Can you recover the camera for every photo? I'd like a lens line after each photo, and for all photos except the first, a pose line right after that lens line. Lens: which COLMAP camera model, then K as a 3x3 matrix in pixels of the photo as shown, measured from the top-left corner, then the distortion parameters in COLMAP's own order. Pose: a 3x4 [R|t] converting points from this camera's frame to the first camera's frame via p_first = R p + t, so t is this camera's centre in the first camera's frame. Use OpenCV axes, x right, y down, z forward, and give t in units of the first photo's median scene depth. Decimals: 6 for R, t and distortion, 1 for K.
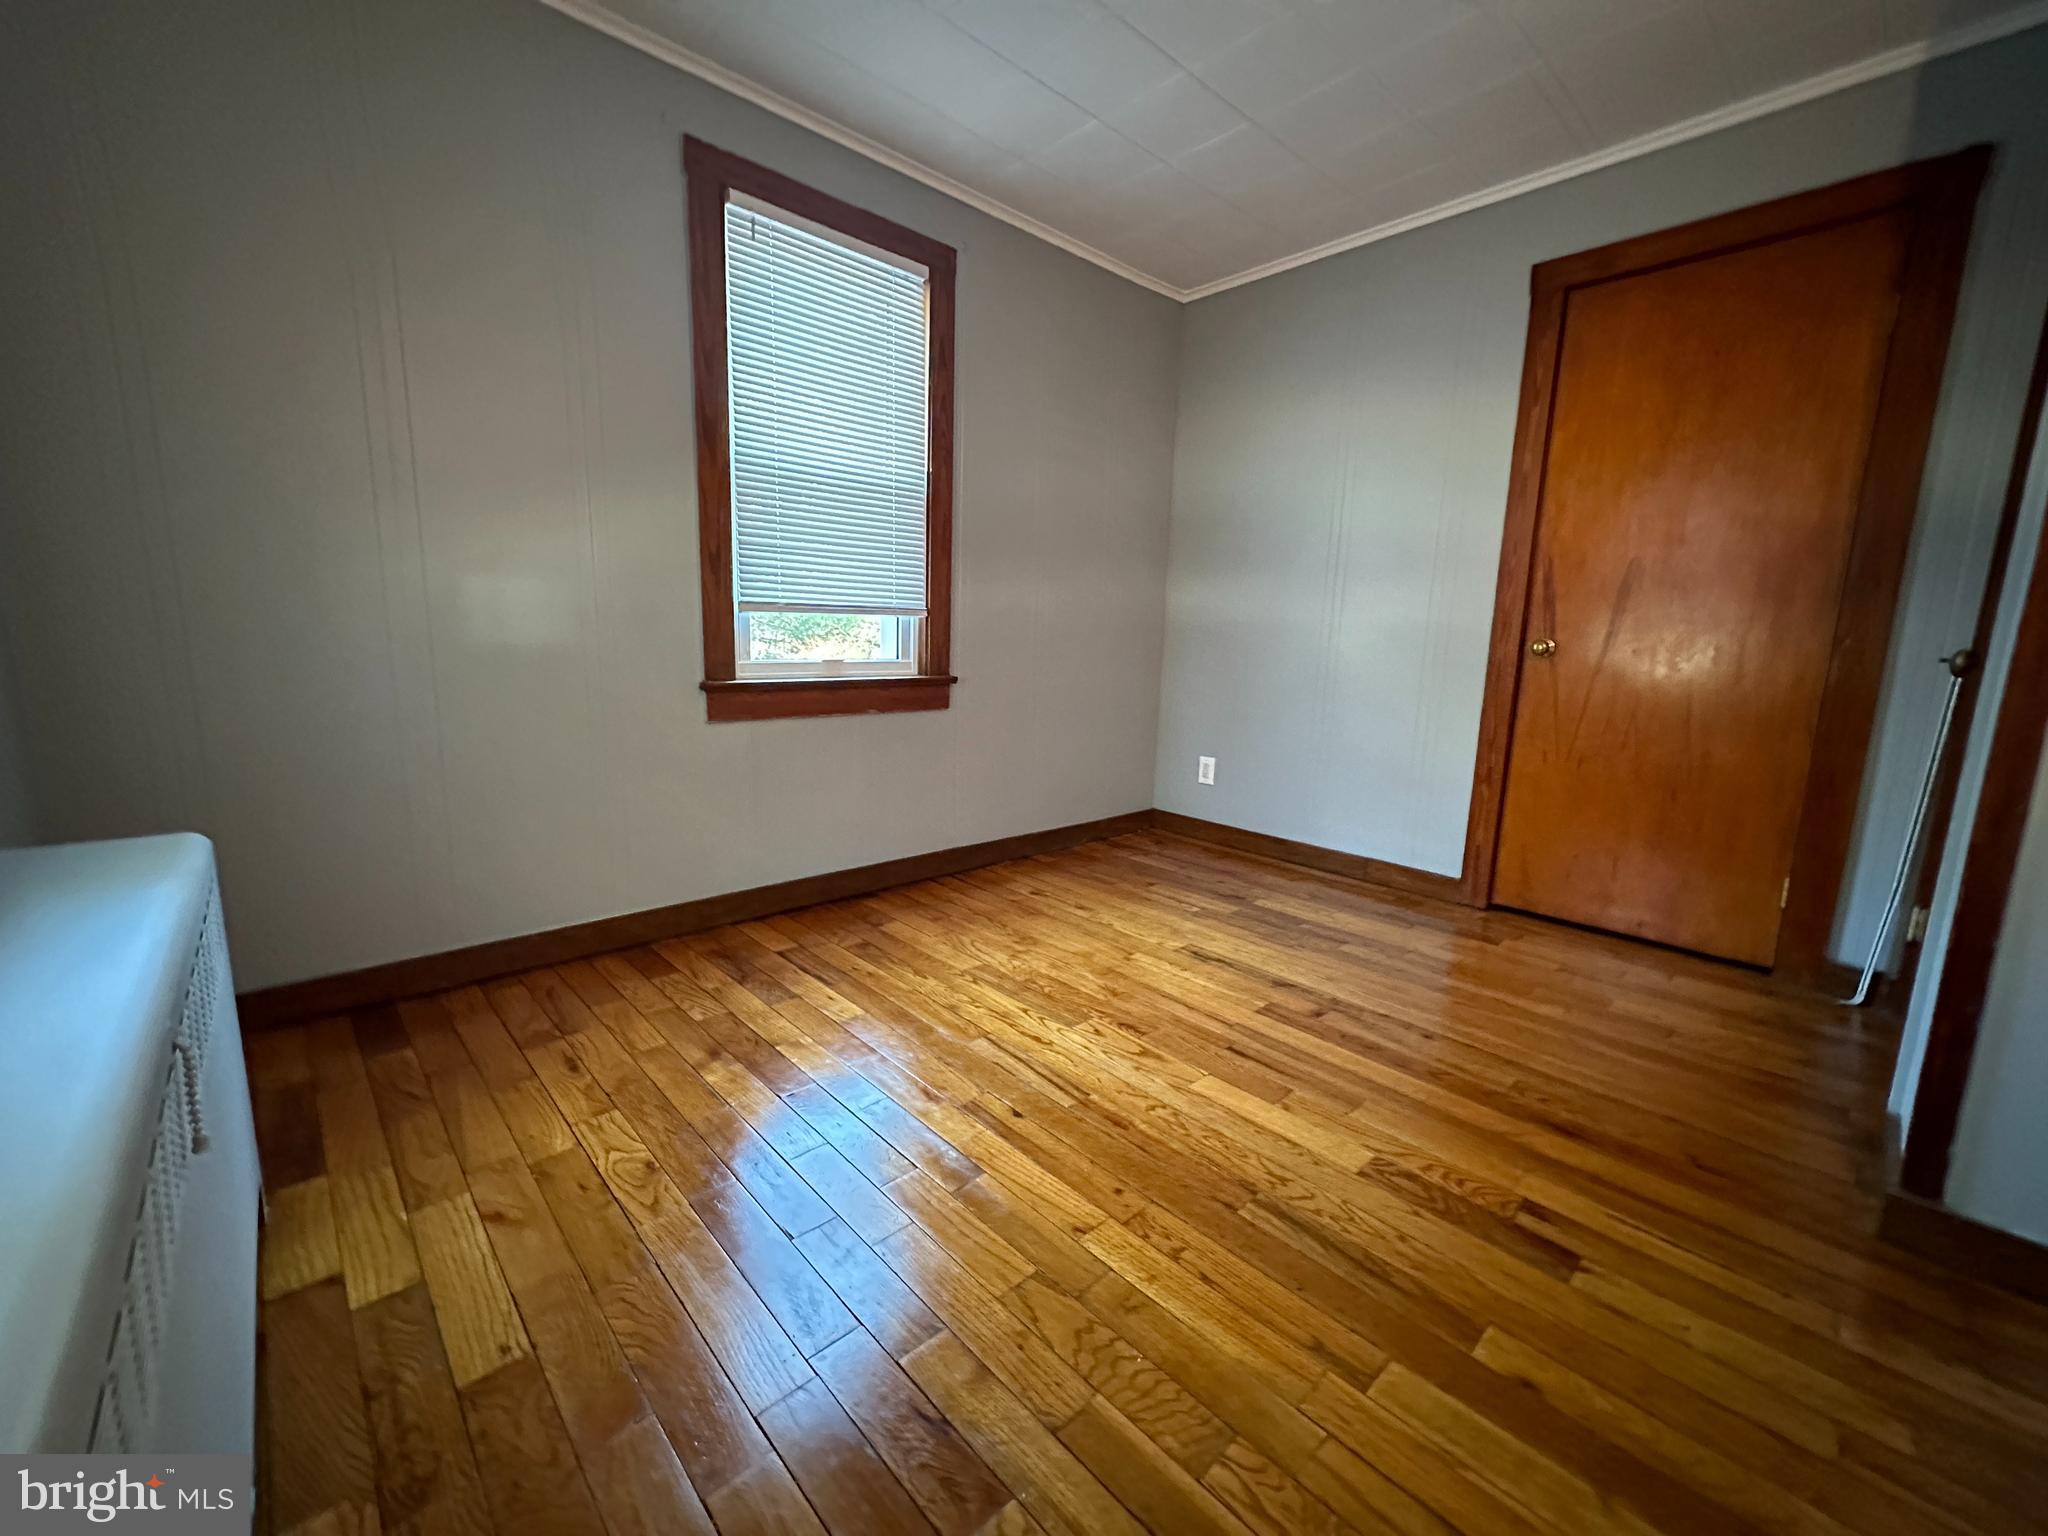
lens RADIAL K [[816.0, 0, 1024.7], [0, 816.0, 763.0], [0, 0, 1]] dist [0.002757, 0.000168]
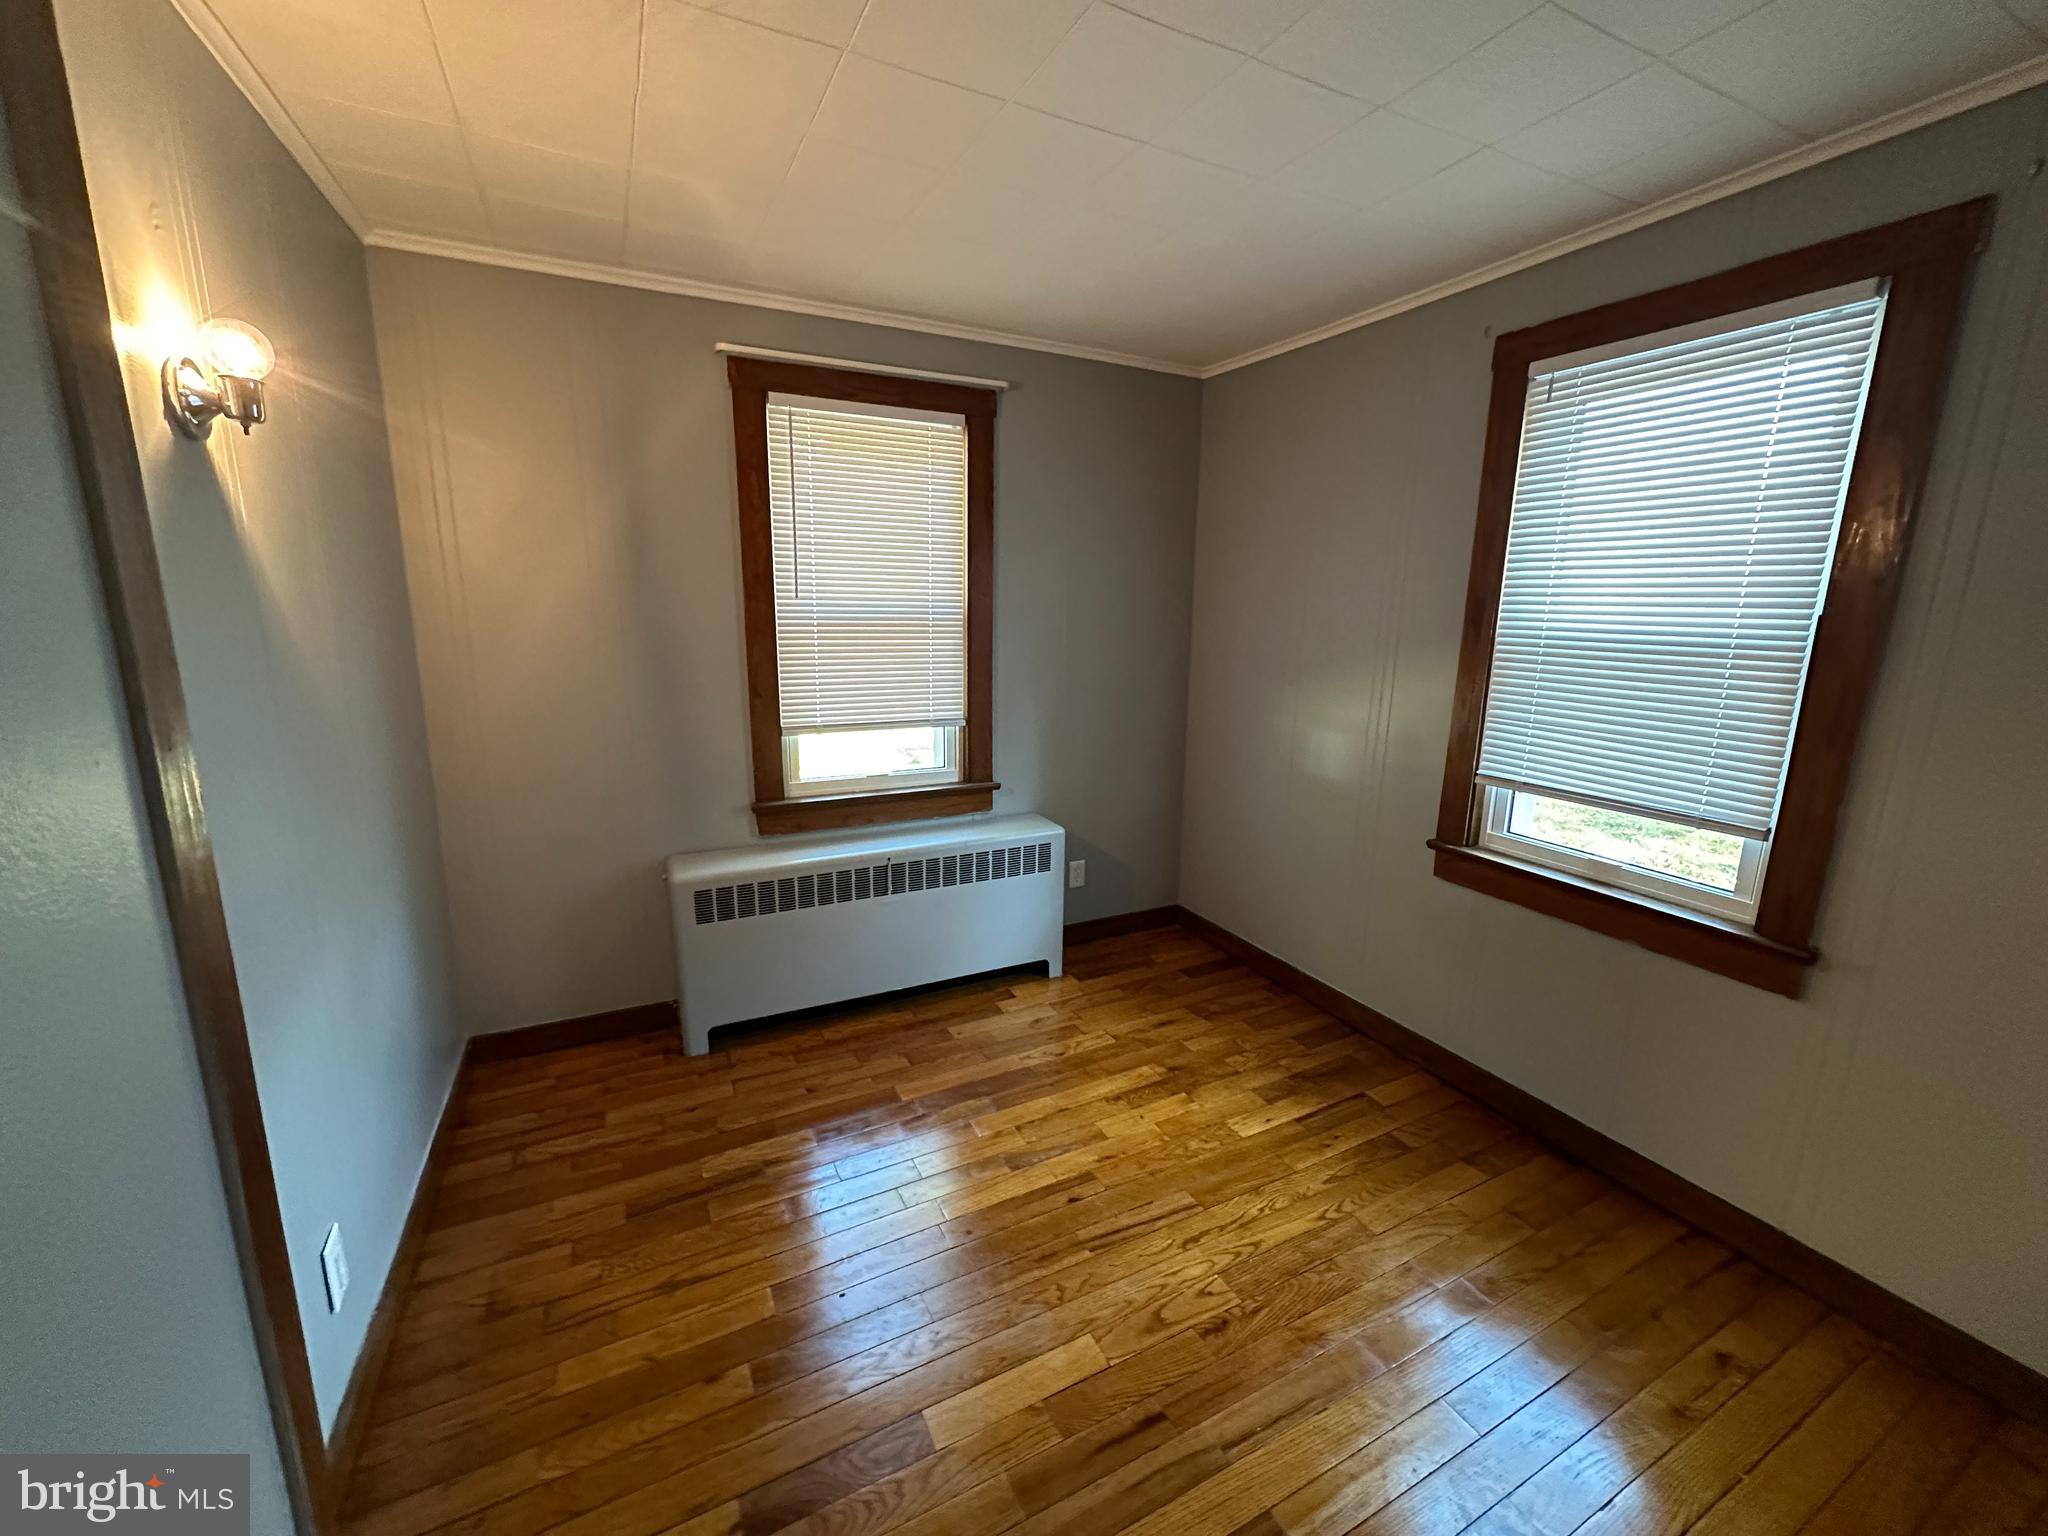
lens RADIAL K [[816.0, 0, 1028.4], [0, 816.0, 769.7], [0, 0, 1]] dist [0.002757, 0.000168]
pose [[-0.274937, 0.165307, -0.947145, 0.902049], [-0.178290, 0.959258, 0.219175, -0.393258], [0.944787, 0.229125, -0.234263, 0.878012]]
